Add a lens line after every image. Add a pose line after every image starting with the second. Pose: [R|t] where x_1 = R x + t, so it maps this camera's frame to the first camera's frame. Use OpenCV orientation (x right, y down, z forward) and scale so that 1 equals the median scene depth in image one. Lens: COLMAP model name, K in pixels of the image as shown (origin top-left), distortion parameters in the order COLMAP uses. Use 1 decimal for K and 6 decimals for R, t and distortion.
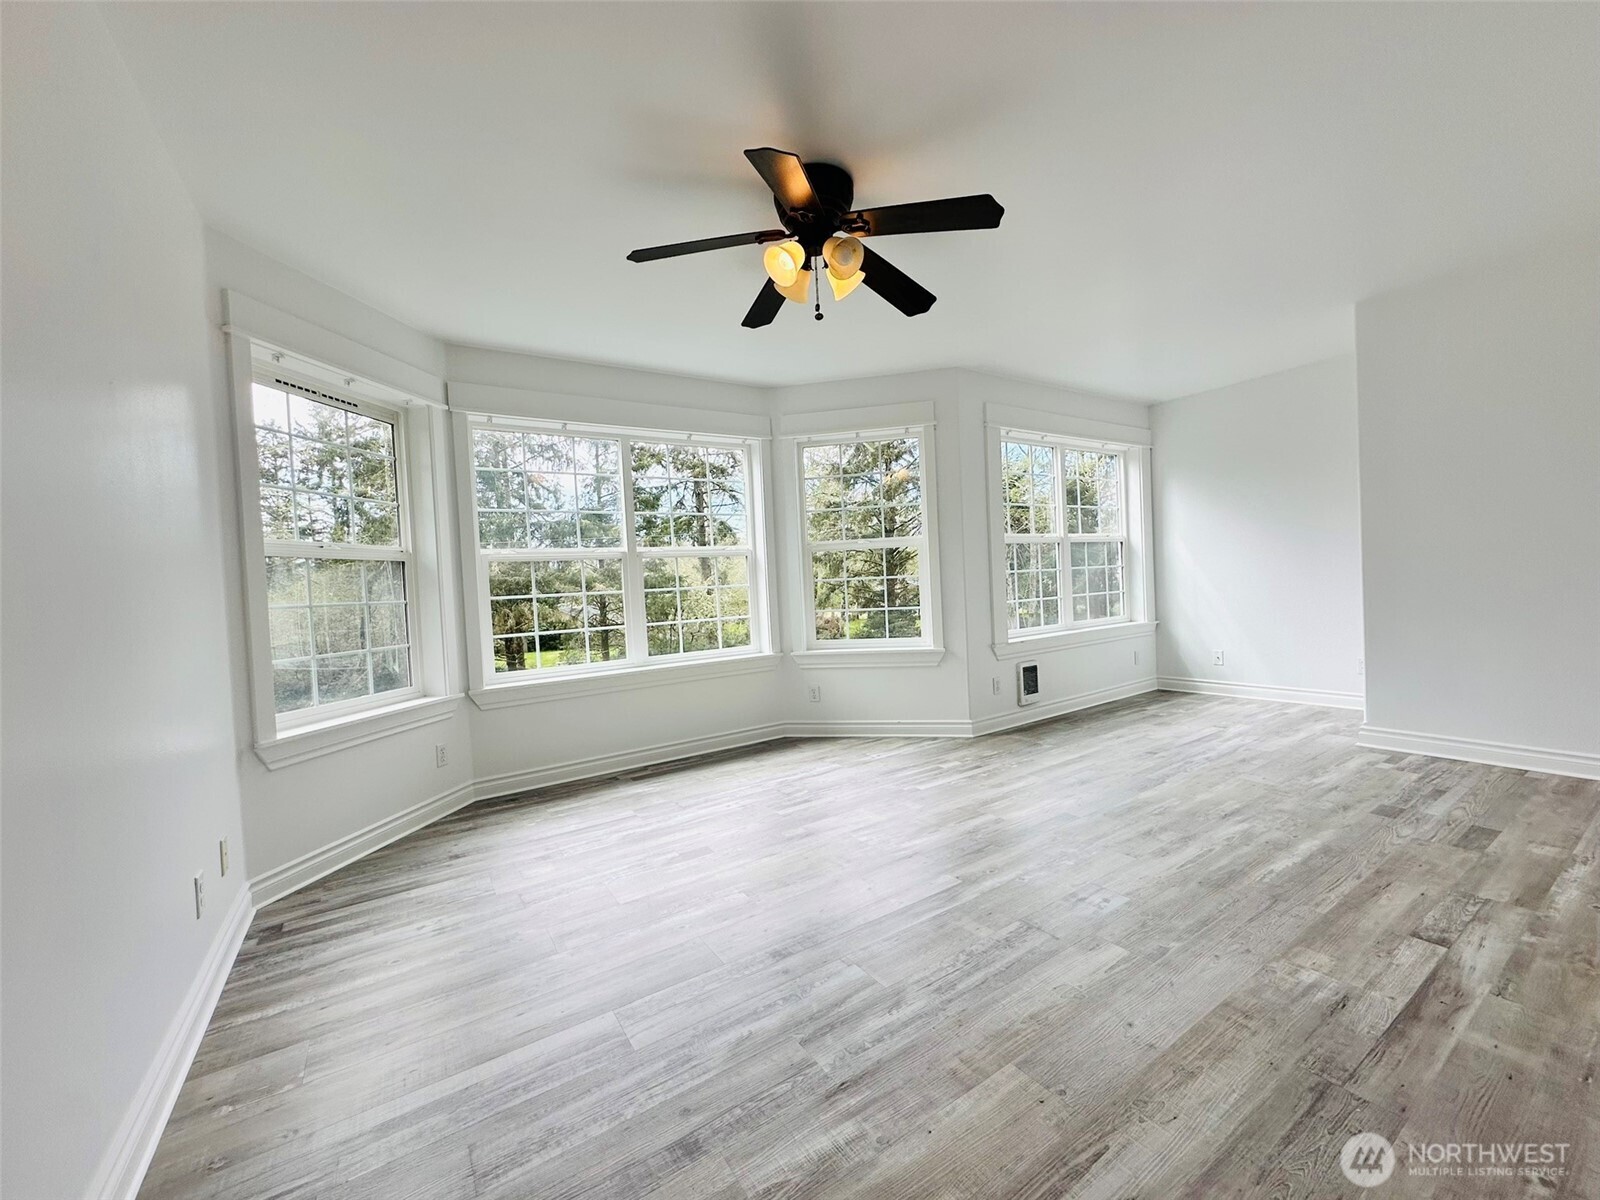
lens RADIAL K [[636.1, 0, 801.0], [0, 636.1, 600.6], [0, 0, 1]] dist [-0.001123, 0.000365]
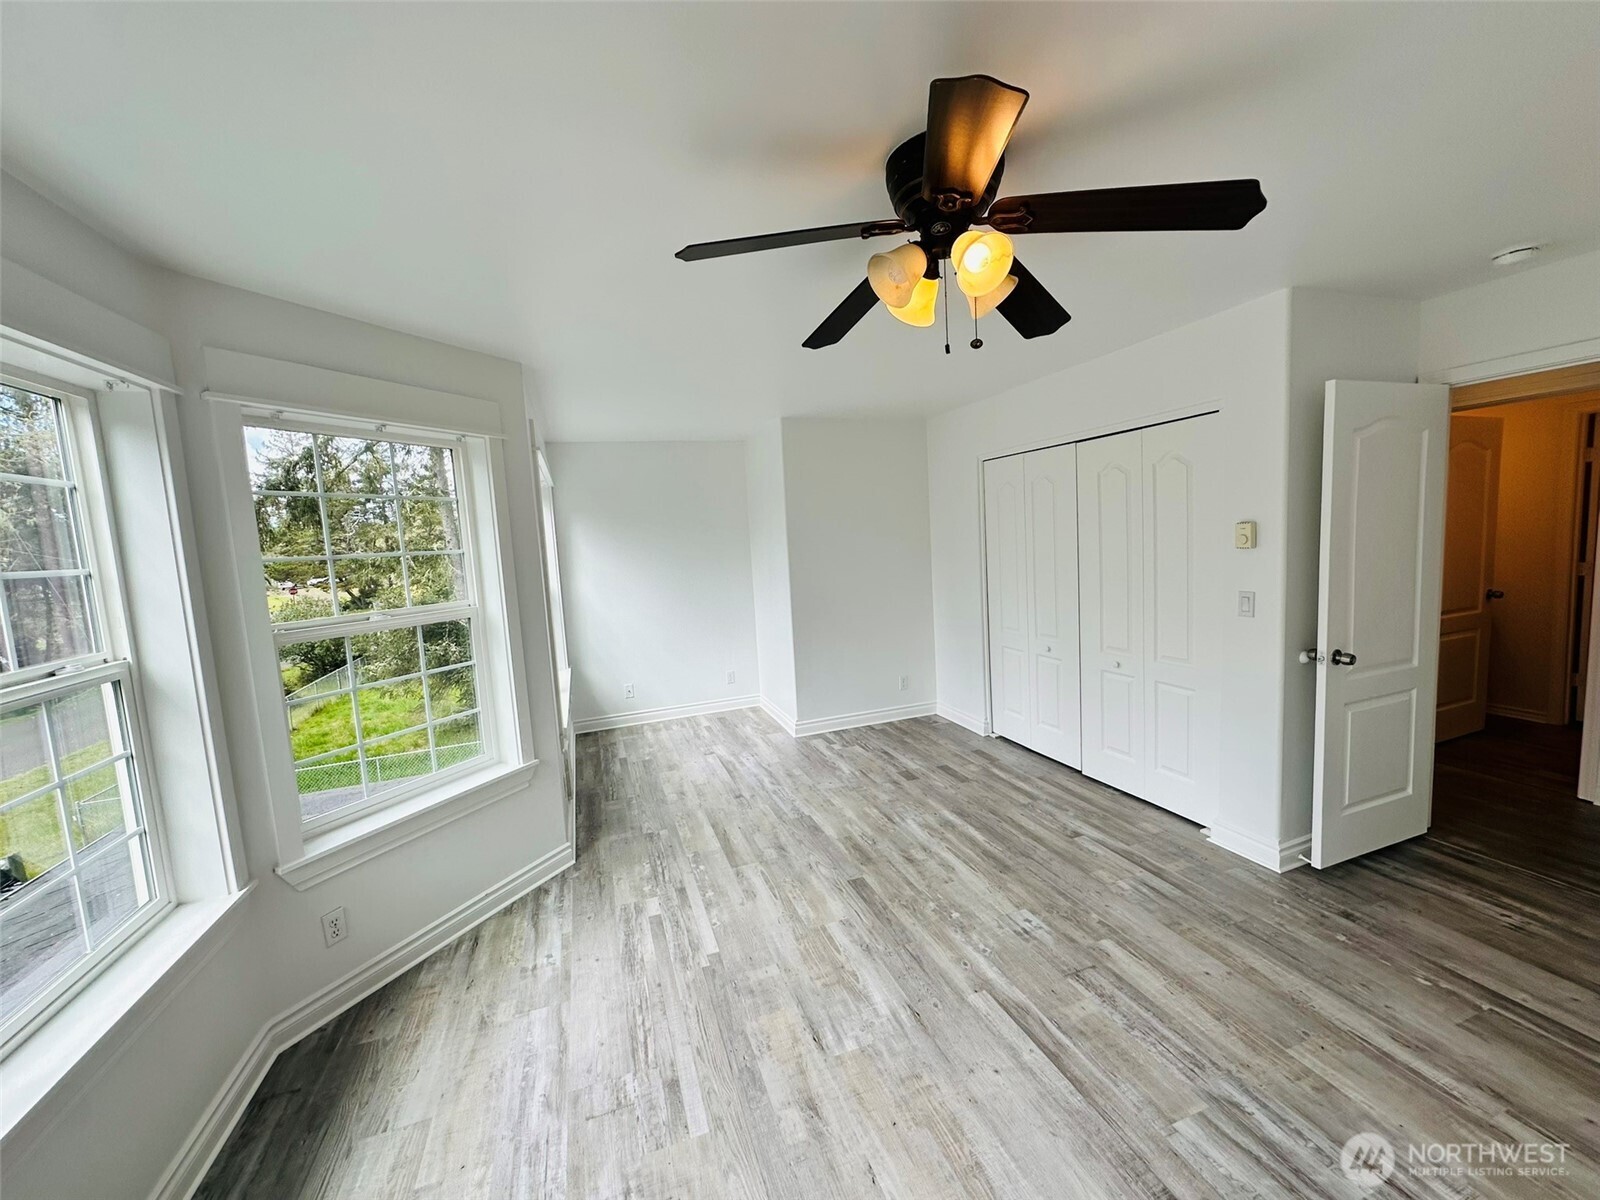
lens RADIAL K [[636.1, 0, 801.0], [0, 636.1, 600.6], [0, 0, 1]] dist [-0.001123, 0.000365]
pose [[0.239792, -0.063056, 0.968774, -0.705158], [0.070967, 0.996357, 0.047286, -0.212347], [-0.968227, 0.057412, 0.243393, 0.991500]]
